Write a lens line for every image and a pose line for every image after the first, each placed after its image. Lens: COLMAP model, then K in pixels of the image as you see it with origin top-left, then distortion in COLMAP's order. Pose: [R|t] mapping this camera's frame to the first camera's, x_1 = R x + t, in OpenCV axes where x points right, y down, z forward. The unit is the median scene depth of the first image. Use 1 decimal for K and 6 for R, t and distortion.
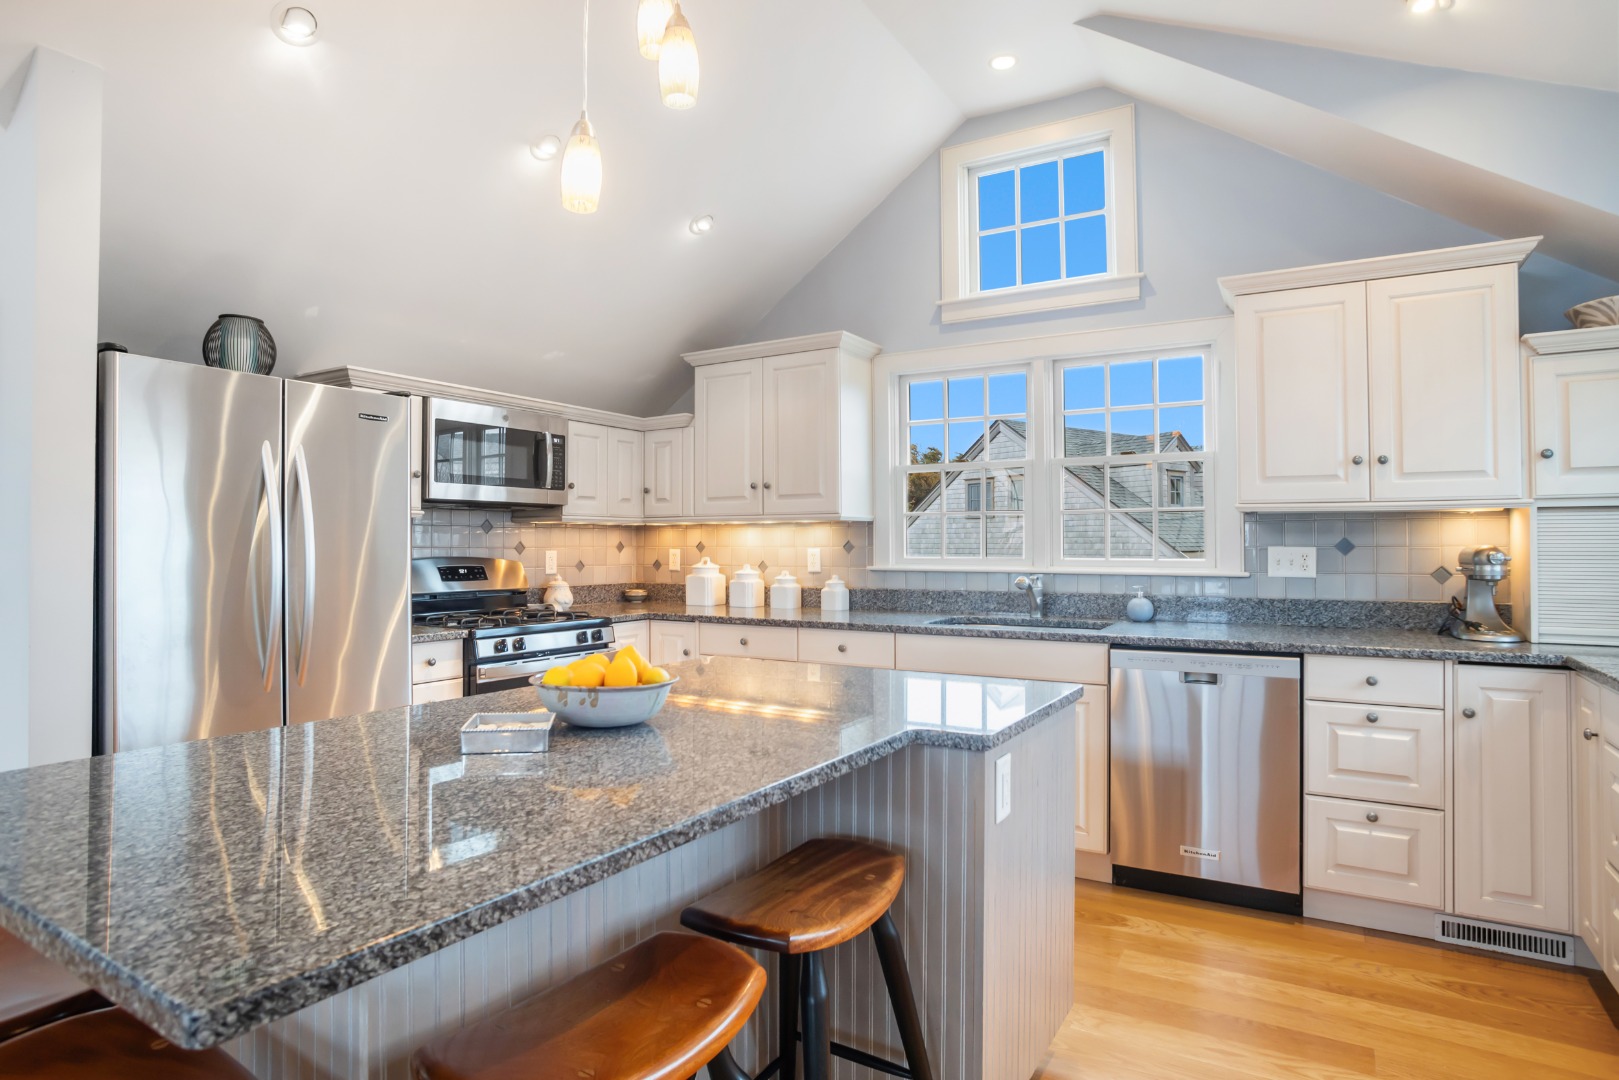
lens RADIAL K [[887.3, 0, 757.7], [0, 887.3, 526.9], [0, 0, 1]] dist [-0.090571, 0.044779]
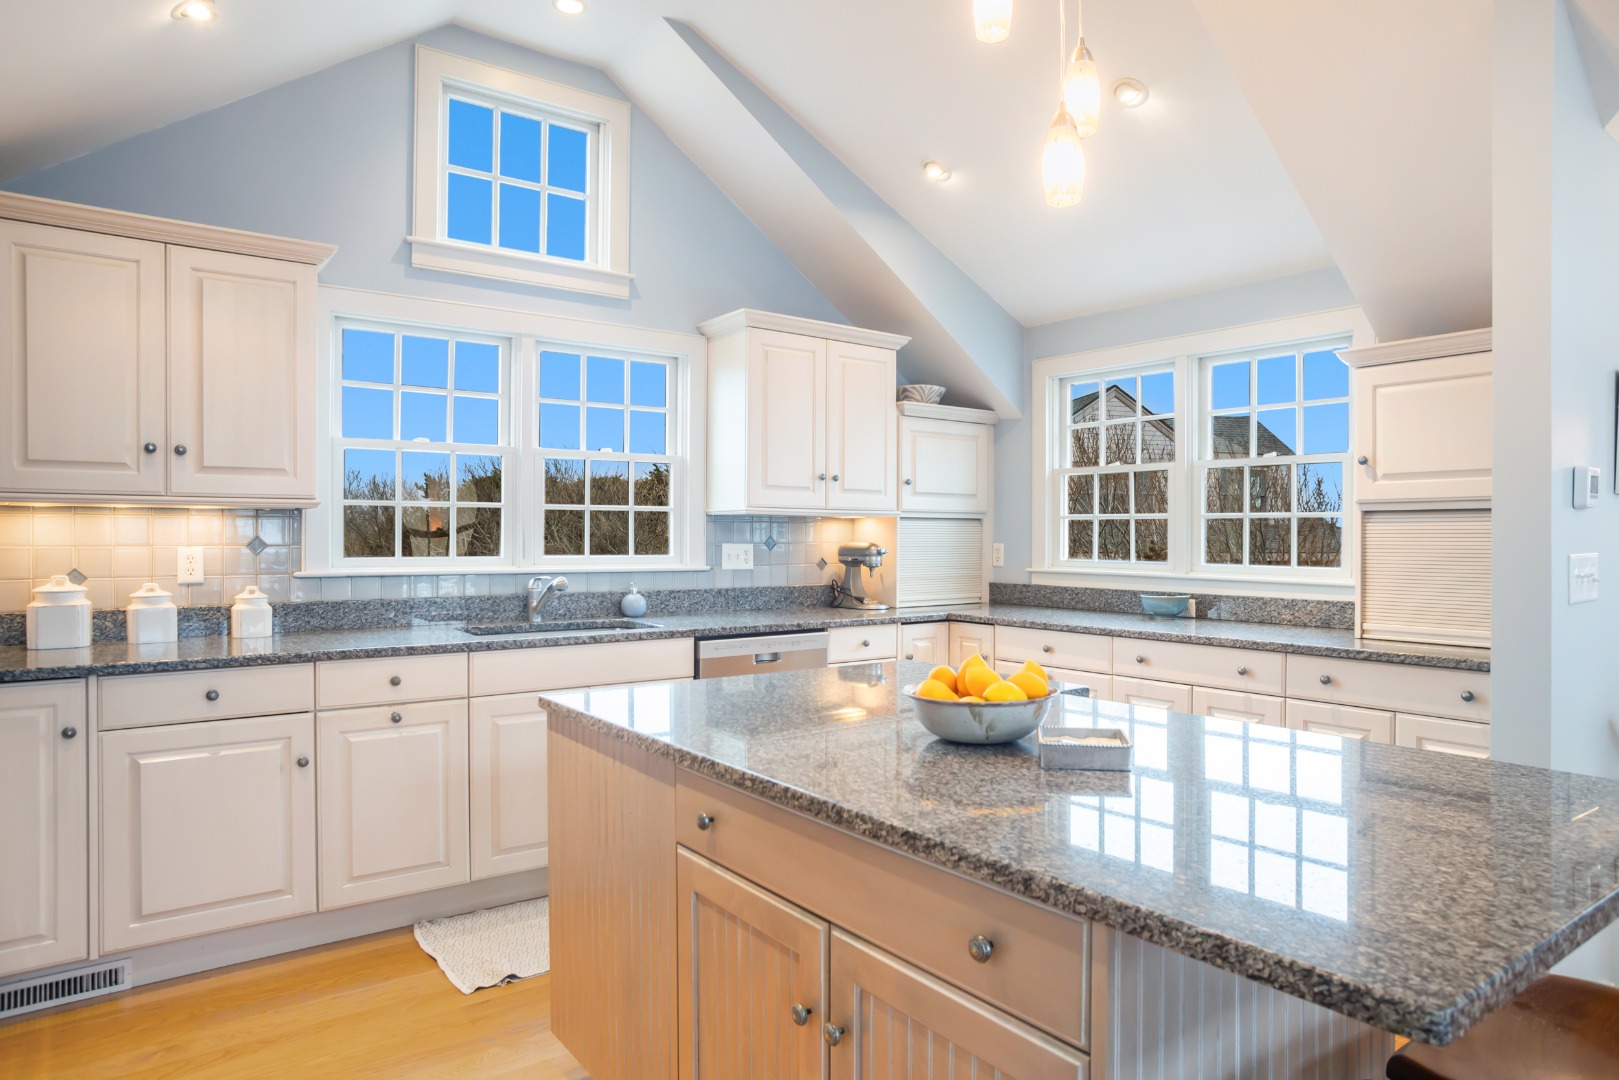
lens RADIAL K [[981.6, 0, 854.9], [0, 981.6, 537.9], [0, 0, 1]] dist [-0.046481, 0.002317]
pose [[0.340467, 0.000494, 0.940256, -0.512758], [-0.020737, 0.999761, 0.006984, 0.002084], [-0.940028, -0.021876, 0.340396, 0.336815]]
